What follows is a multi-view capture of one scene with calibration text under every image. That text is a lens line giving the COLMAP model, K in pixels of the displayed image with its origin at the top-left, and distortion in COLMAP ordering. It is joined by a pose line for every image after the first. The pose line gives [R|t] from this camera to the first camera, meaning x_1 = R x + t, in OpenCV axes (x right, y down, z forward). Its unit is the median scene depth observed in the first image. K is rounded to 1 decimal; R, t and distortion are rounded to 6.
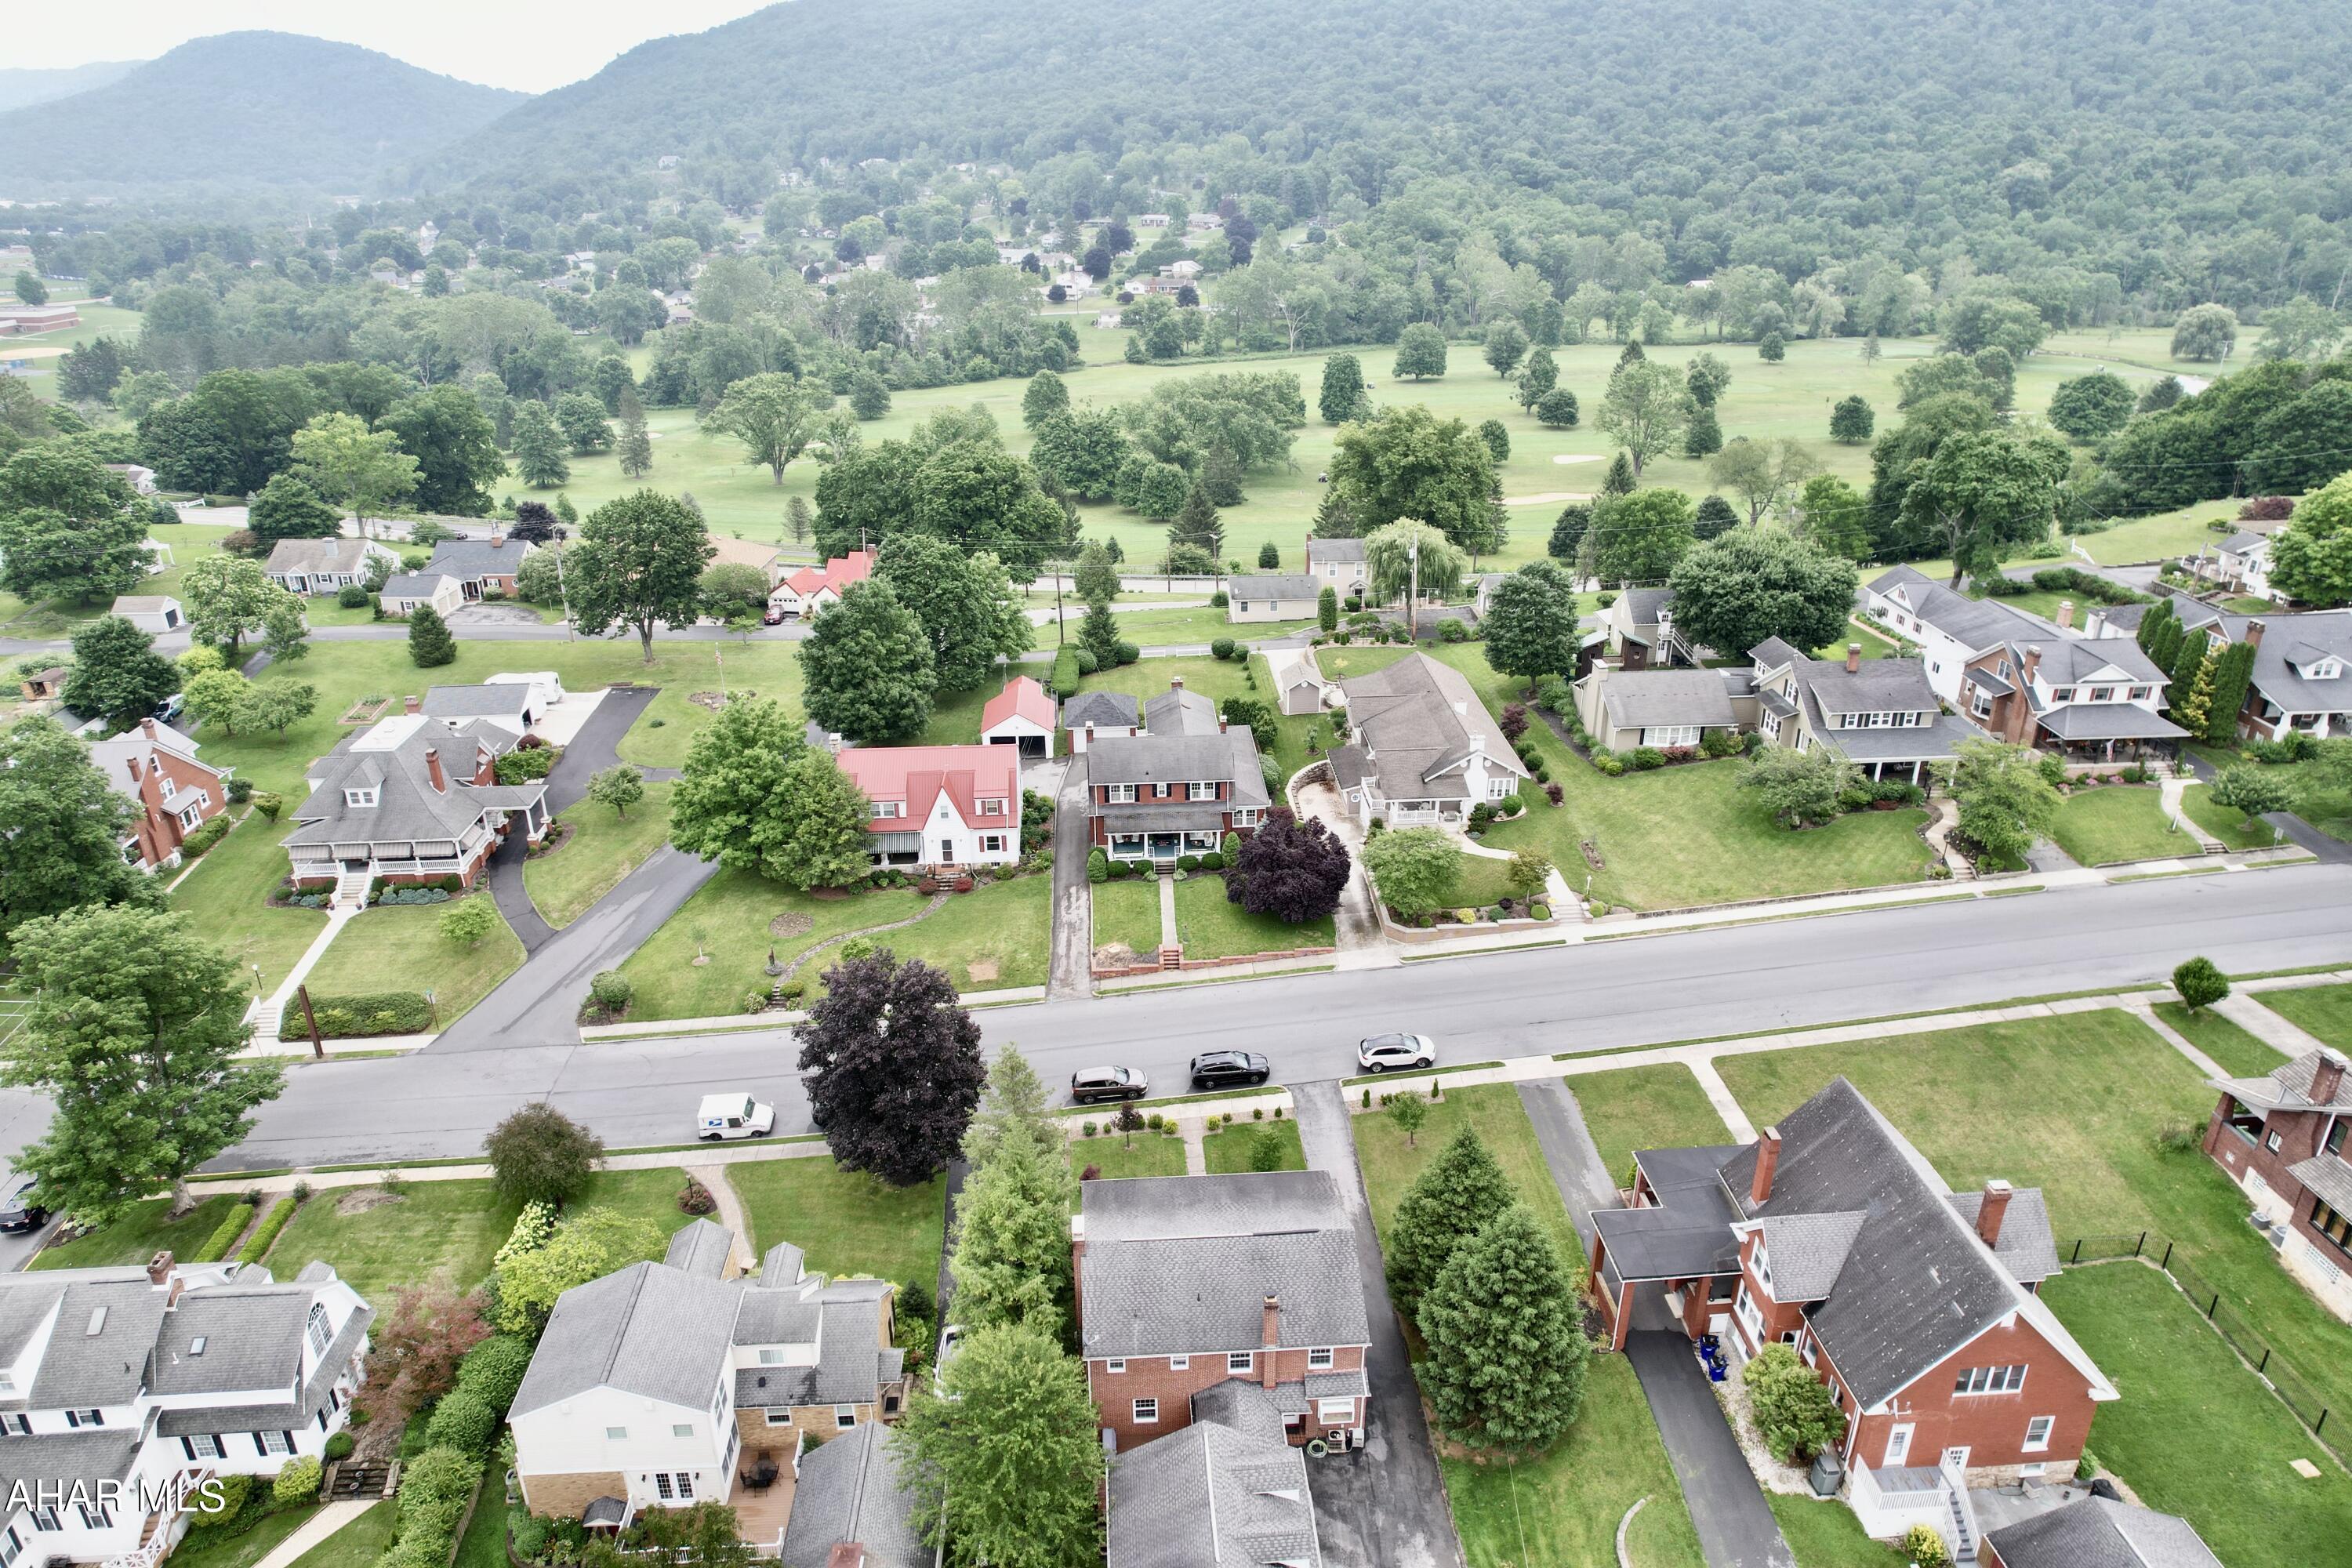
lens RADIAL K [[1476.5, 0, 1176.0], [0, 1476.5, 784.0], [0, 0, 1]] dist [-0.077412, 0.066171]
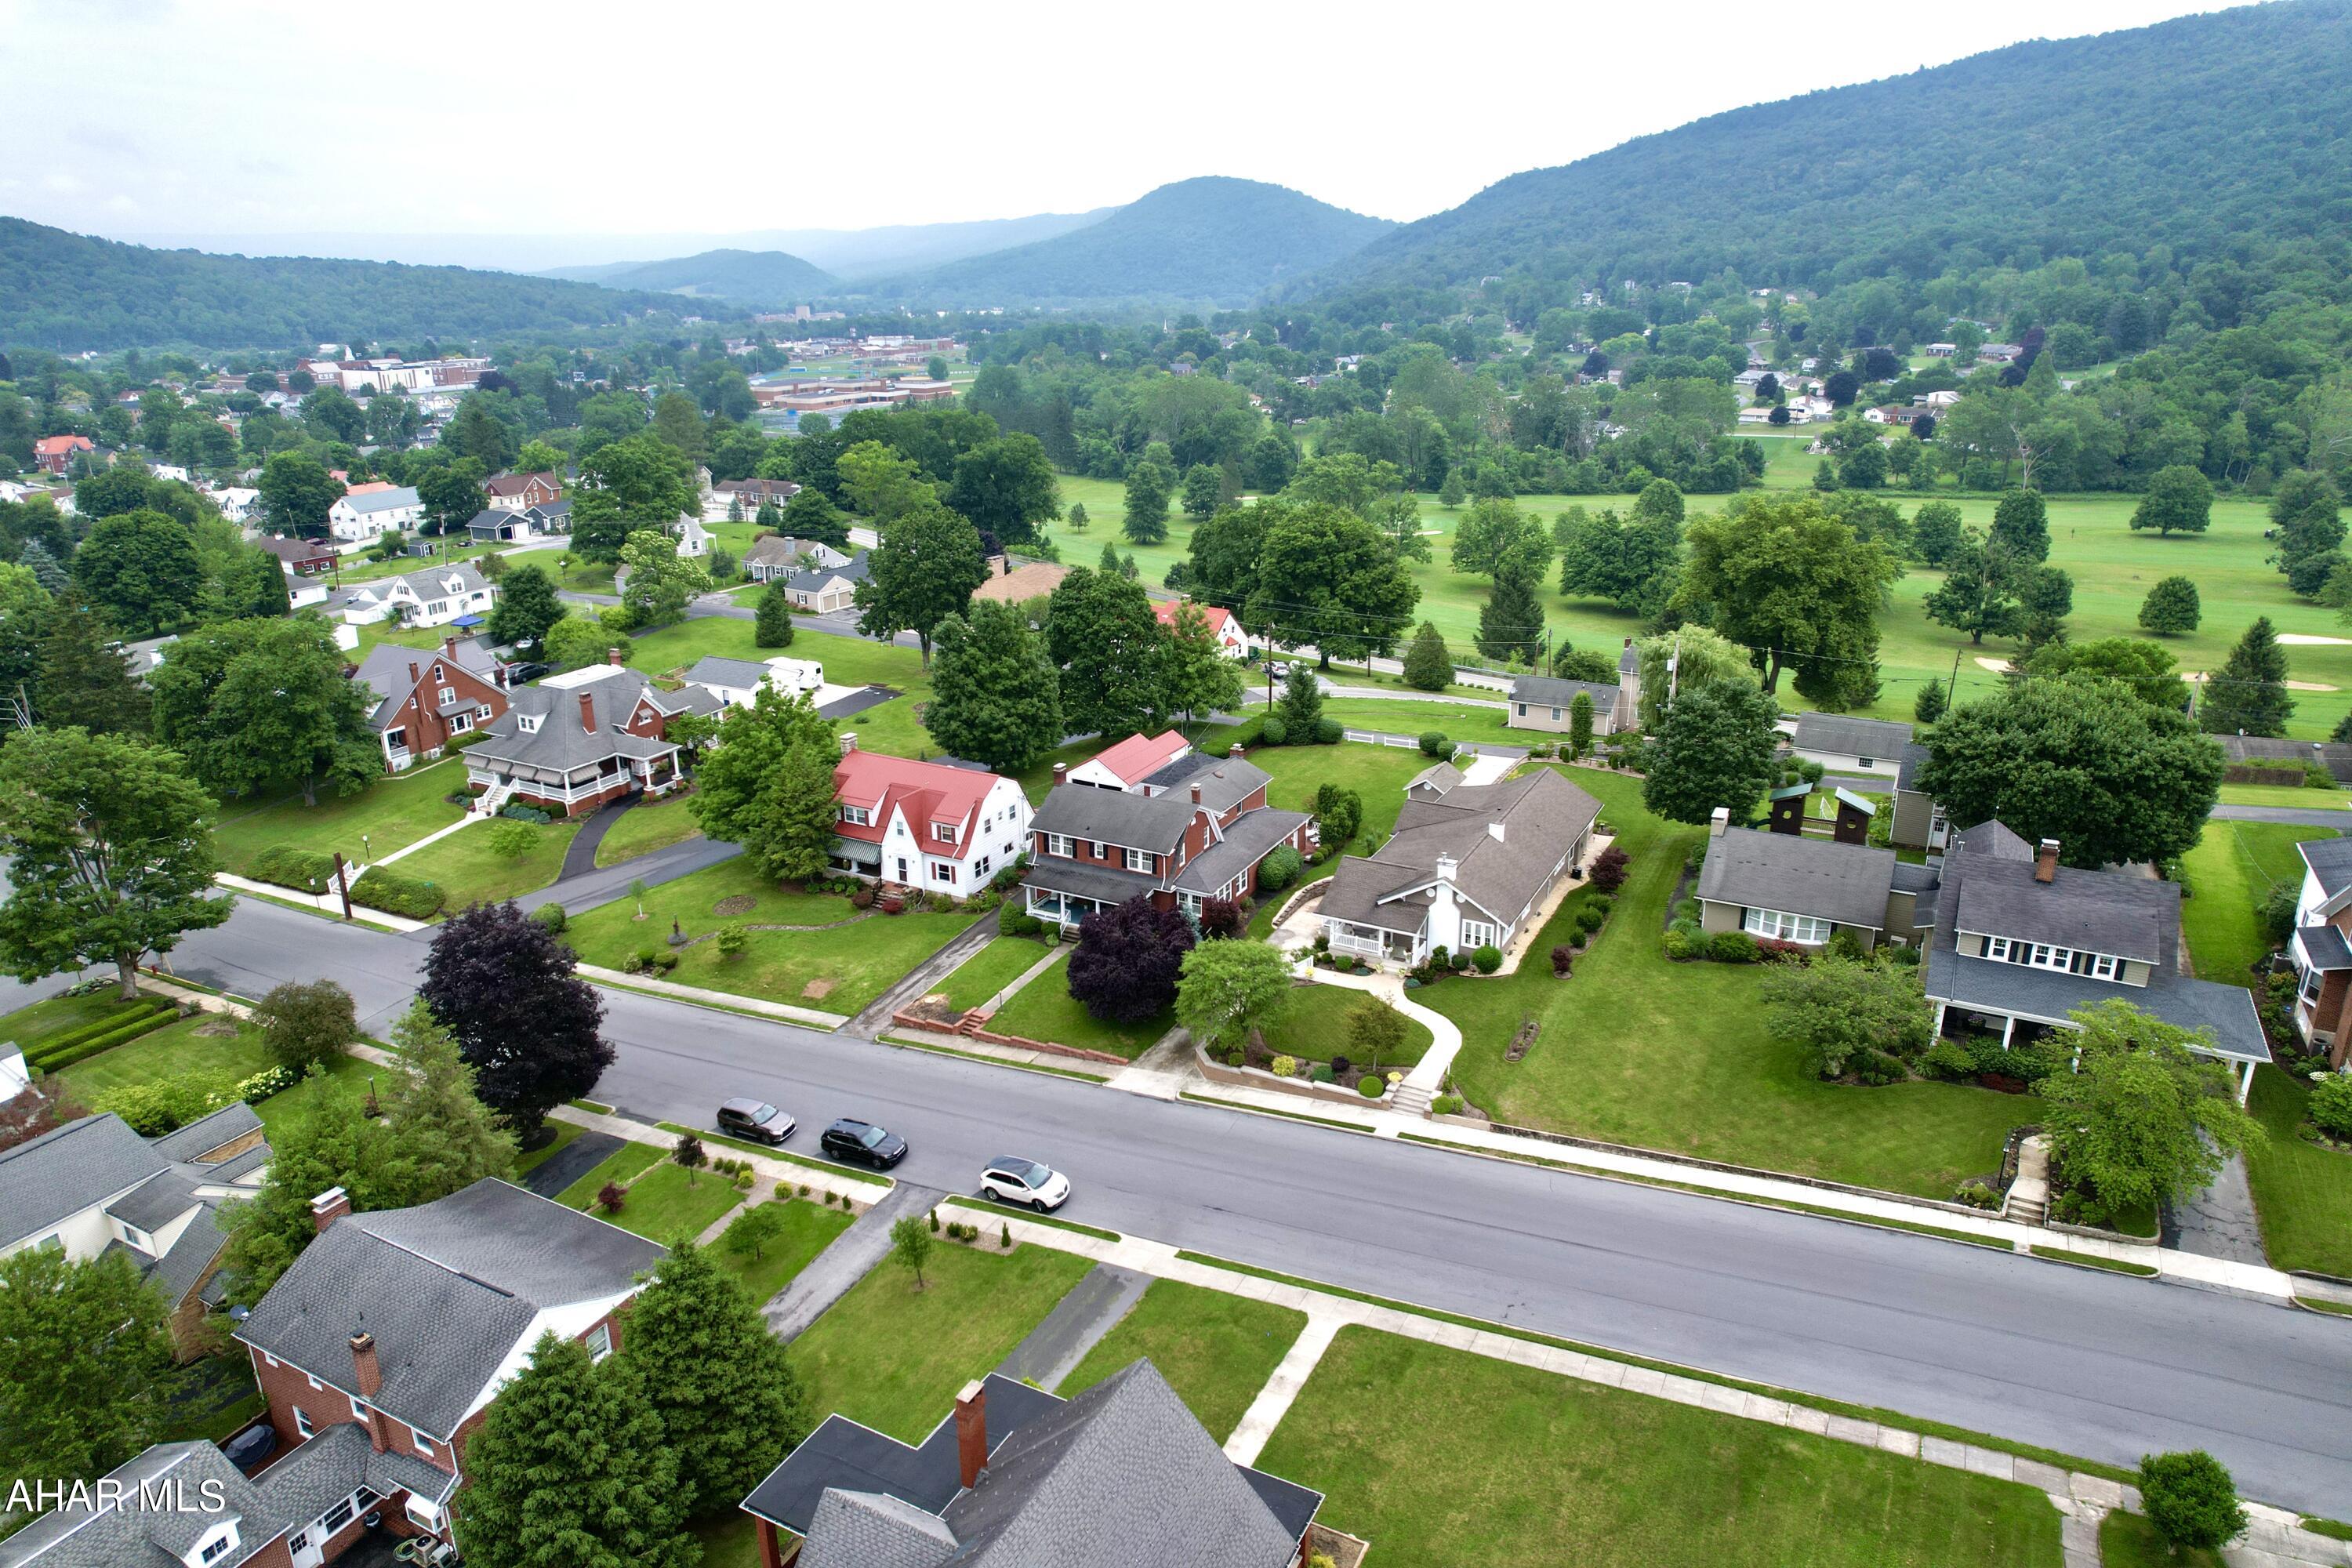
lens RADIAL K [[1476.5, 0, 1176.0], [0, 1476.5, 784.0], [0, 0, 1]] dist [-0.077412, 0.066171]
pose [[0.860498, 0.171397, -0.479757, 0.424200], [-0.208438, 0.977727, -0.024556, -0.021626], [0.464863, 0.121129, 0.877058, 0.230156]]
